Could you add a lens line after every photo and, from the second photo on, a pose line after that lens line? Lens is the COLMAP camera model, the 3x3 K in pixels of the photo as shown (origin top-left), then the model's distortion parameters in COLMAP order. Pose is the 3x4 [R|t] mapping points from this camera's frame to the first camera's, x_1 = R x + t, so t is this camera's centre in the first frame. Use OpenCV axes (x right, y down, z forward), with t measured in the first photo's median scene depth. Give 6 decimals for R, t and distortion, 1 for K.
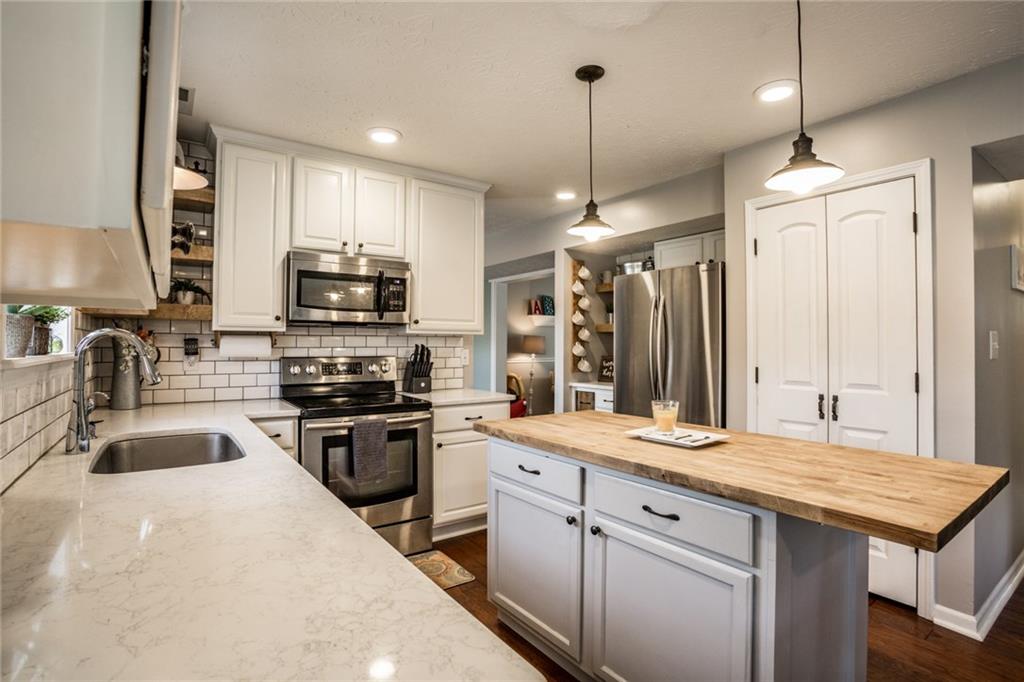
lens RADIAL K [[496.0, 0, 508.2], [0, 496.0, 335.4], [0, 0, 1]] dist [-0.083777, 0.033662]
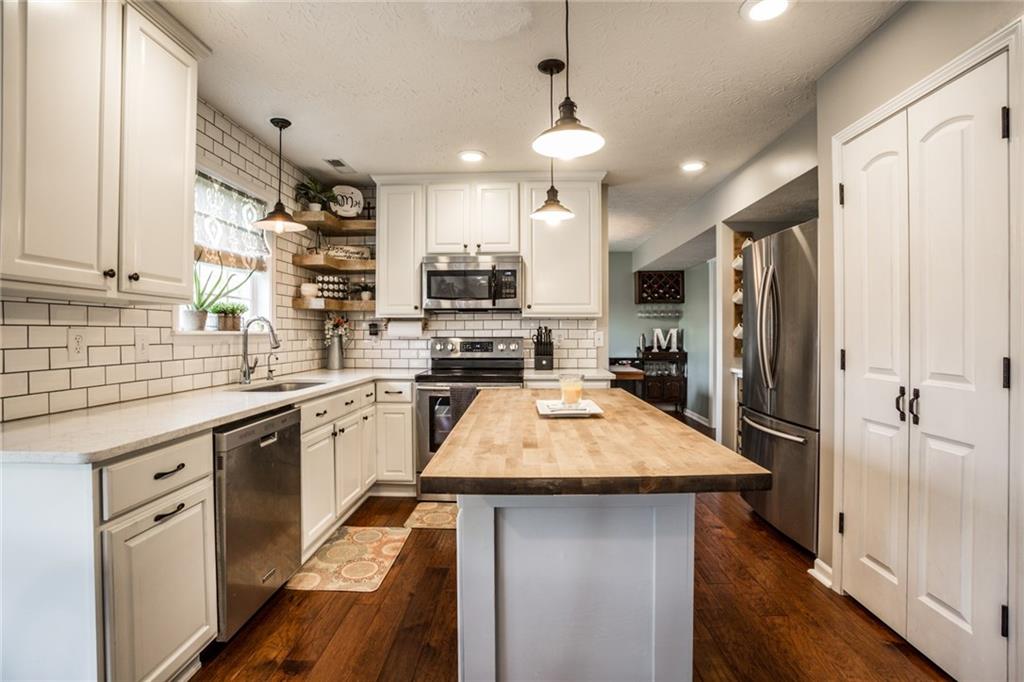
lens RADIAL K [[496.0, 0, 508.2], [0, 496.0, 335.4], [0, 0, 1]] dist [-0.083777, 0.033662]
pose [[0.791168, -0.002119, -0.611595, 0.513773], [0.015718, 0.999734, 0.016869, 0.020230], [0.611397, -0.022960, 0.790991, 0.063680]]
